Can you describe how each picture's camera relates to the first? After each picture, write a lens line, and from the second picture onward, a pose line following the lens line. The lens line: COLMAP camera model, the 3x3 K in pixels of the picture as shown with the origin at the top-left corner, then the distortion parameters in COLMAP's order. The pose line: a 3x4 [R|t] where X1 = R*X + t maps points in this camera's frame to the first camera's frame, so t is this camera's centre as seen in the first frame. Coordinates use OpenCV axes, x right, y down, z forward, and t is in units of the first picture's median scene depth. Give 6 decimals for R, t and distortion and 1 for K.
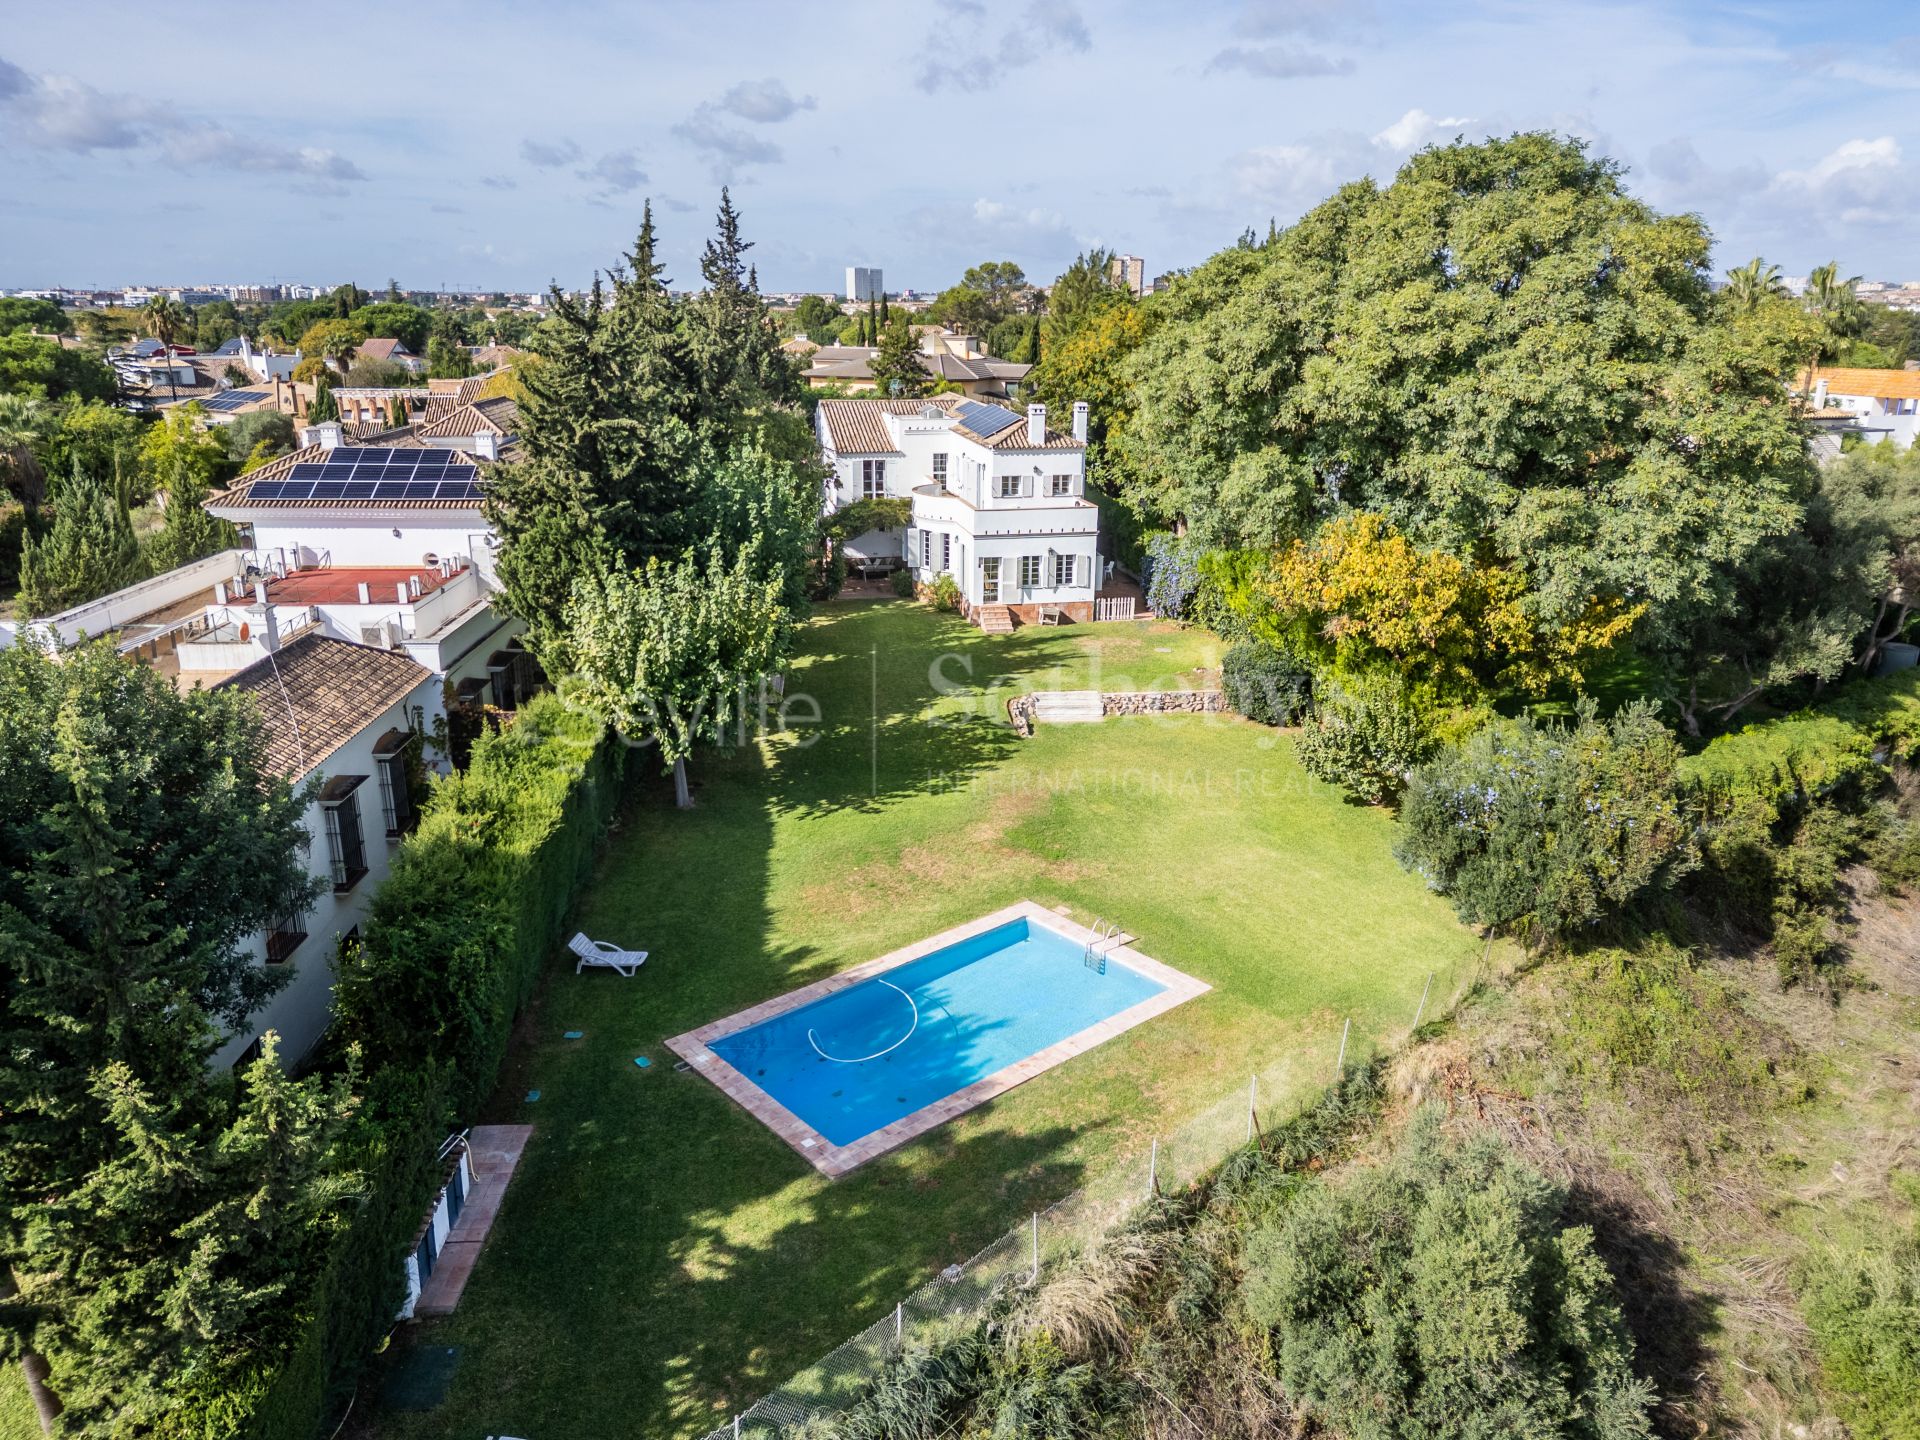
lens RADIAL K [[1354.3, 0, 960.0], [0, 1354.3, 720.0], [0, 0, 1]] dist [0.077206, -0.078079]
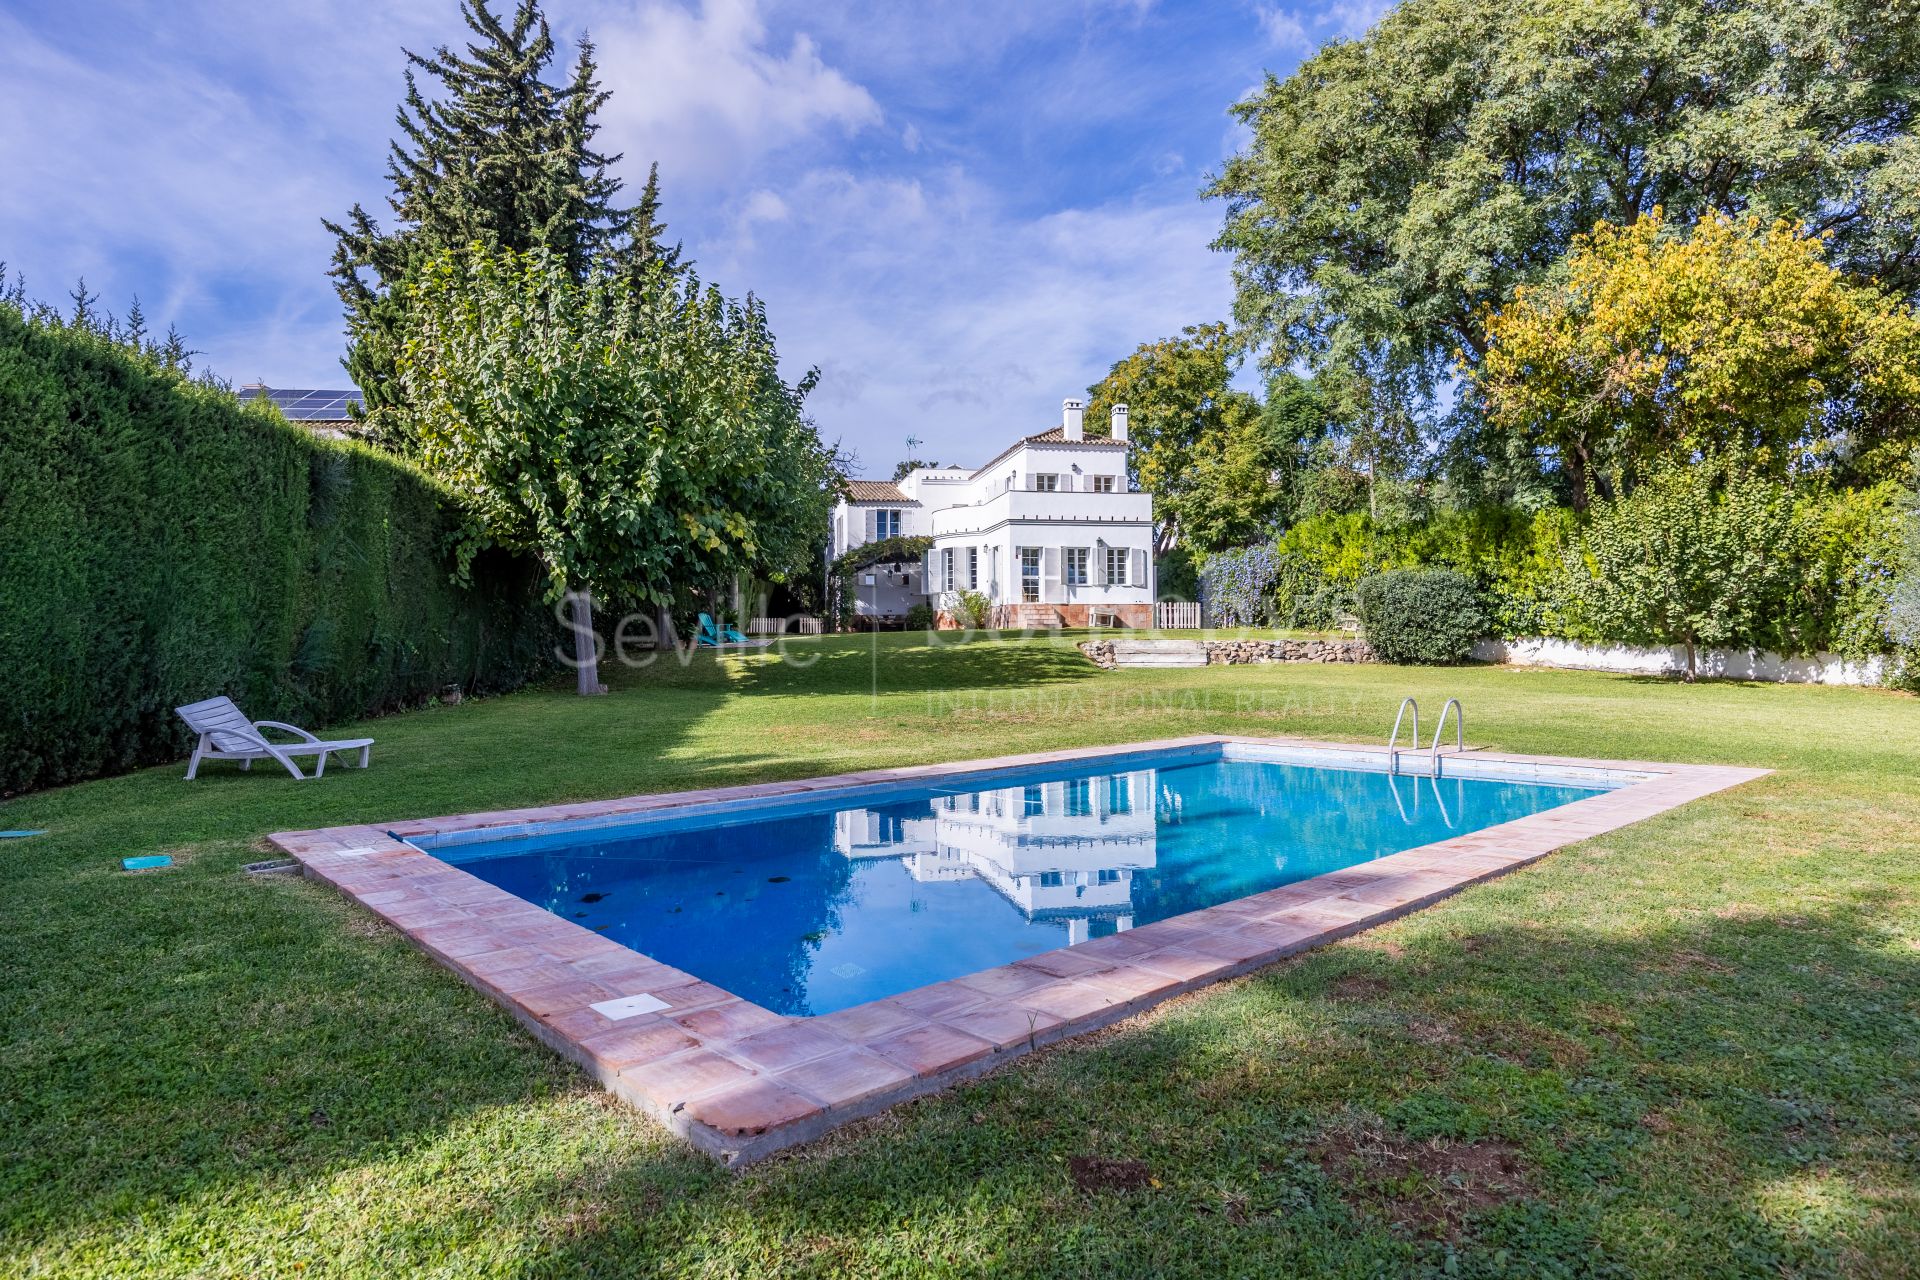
lens RADIAL K [[1089.6, 0, 960.0], [0, 1089.6, 640.0], [0, 0, 1]] dist [-0.017562, 0.000100]
pose [[0.999735, -0.019963, 0.011483, -0.043020], [0.022468, 0.954908, -0.296051, 0.194762], [-0.005055, 0.296231, 0.955103, 0.540071]]
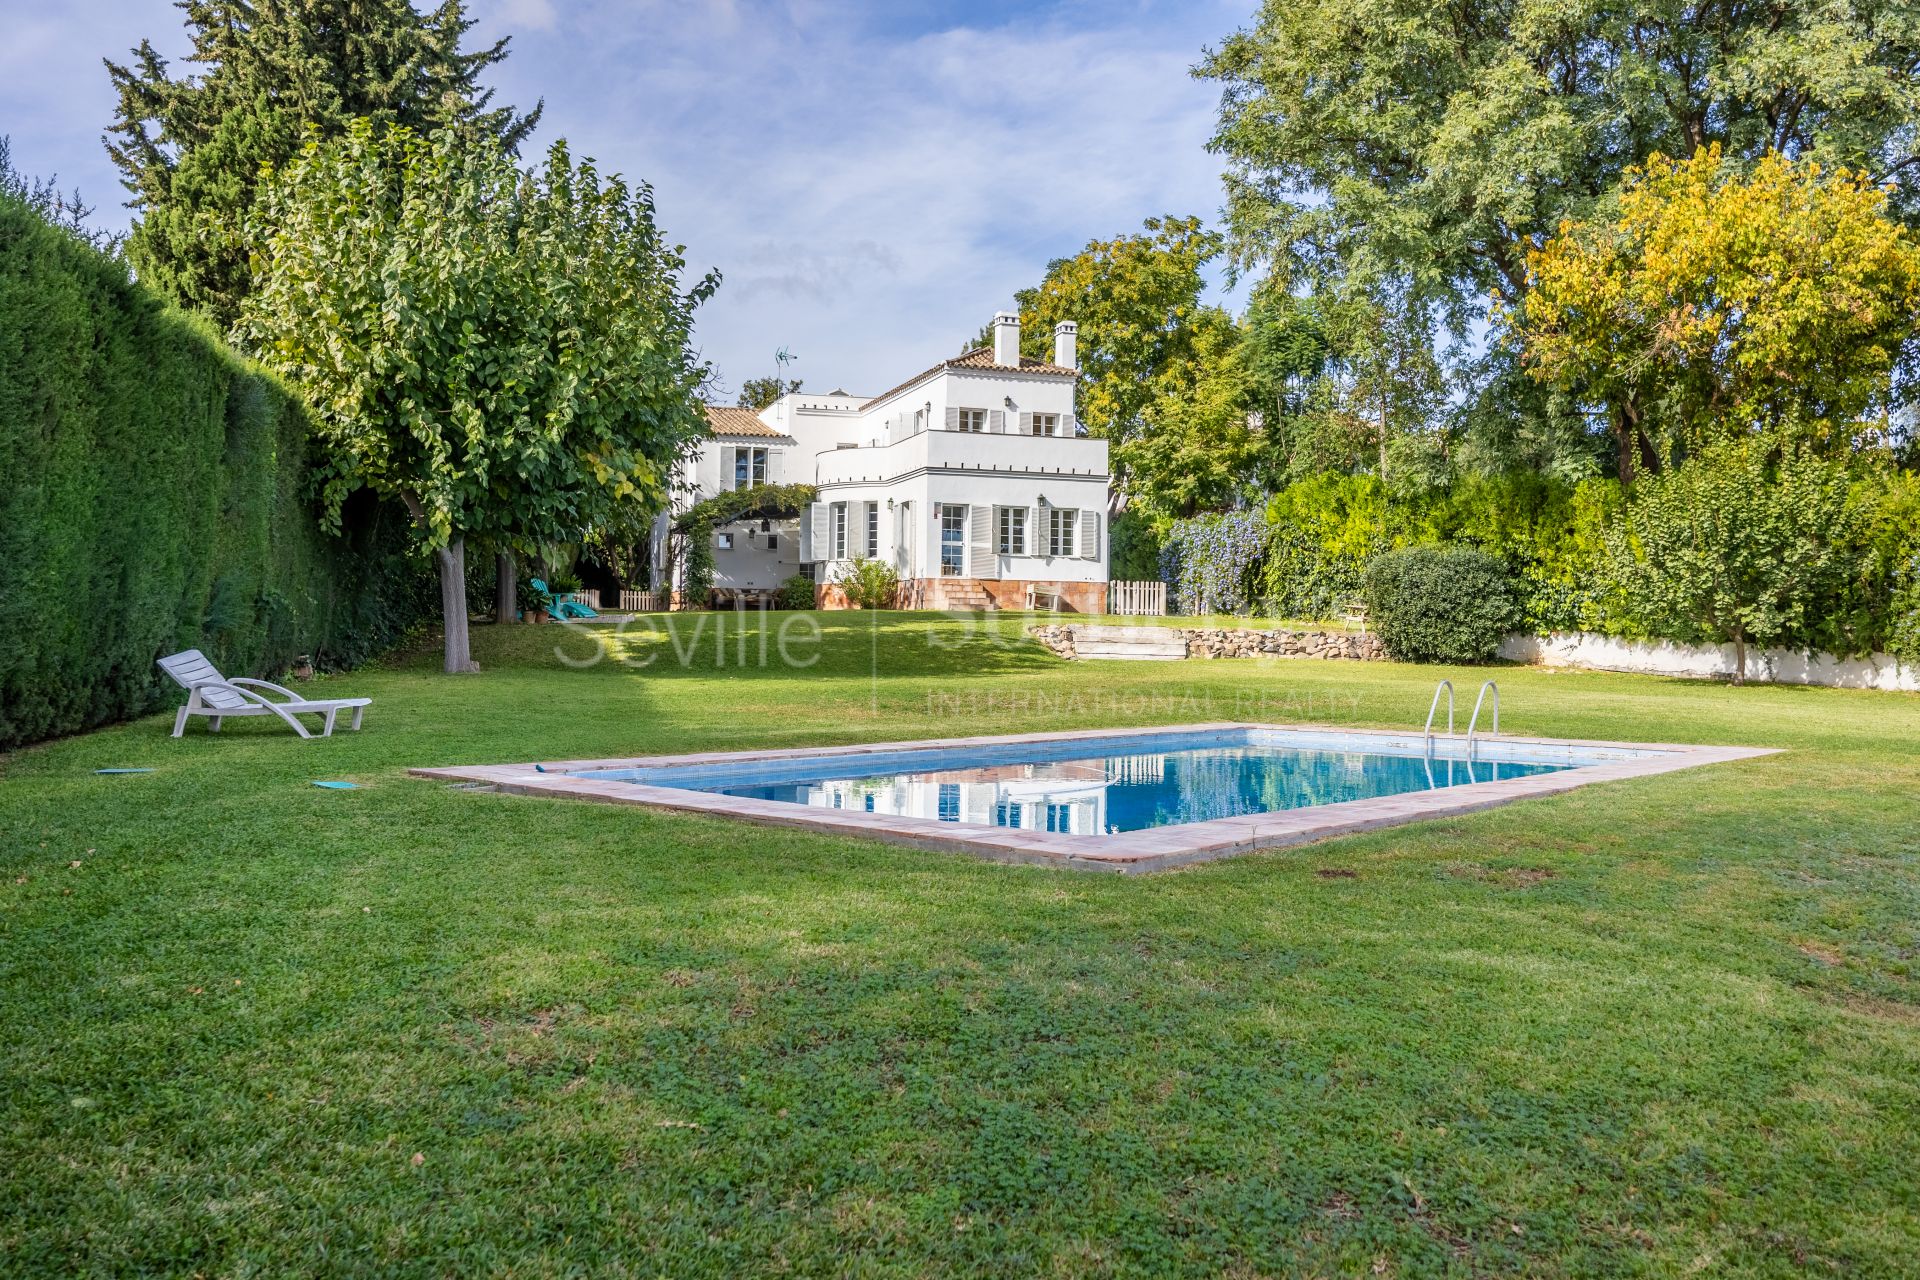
lens RADIAL K [[1561.1, 0, 958.0], [0, 1561.1, 657.4], [0, 0, 1]] dist [-0.045320, 0.009792]
pose [[0.992531, -0.000070, 0.121992, -0.095250], [0.034254, 0.959929, -0.278144, 0.228751], [-0.117084, 0.280245, 0.952761, 0.450930]]
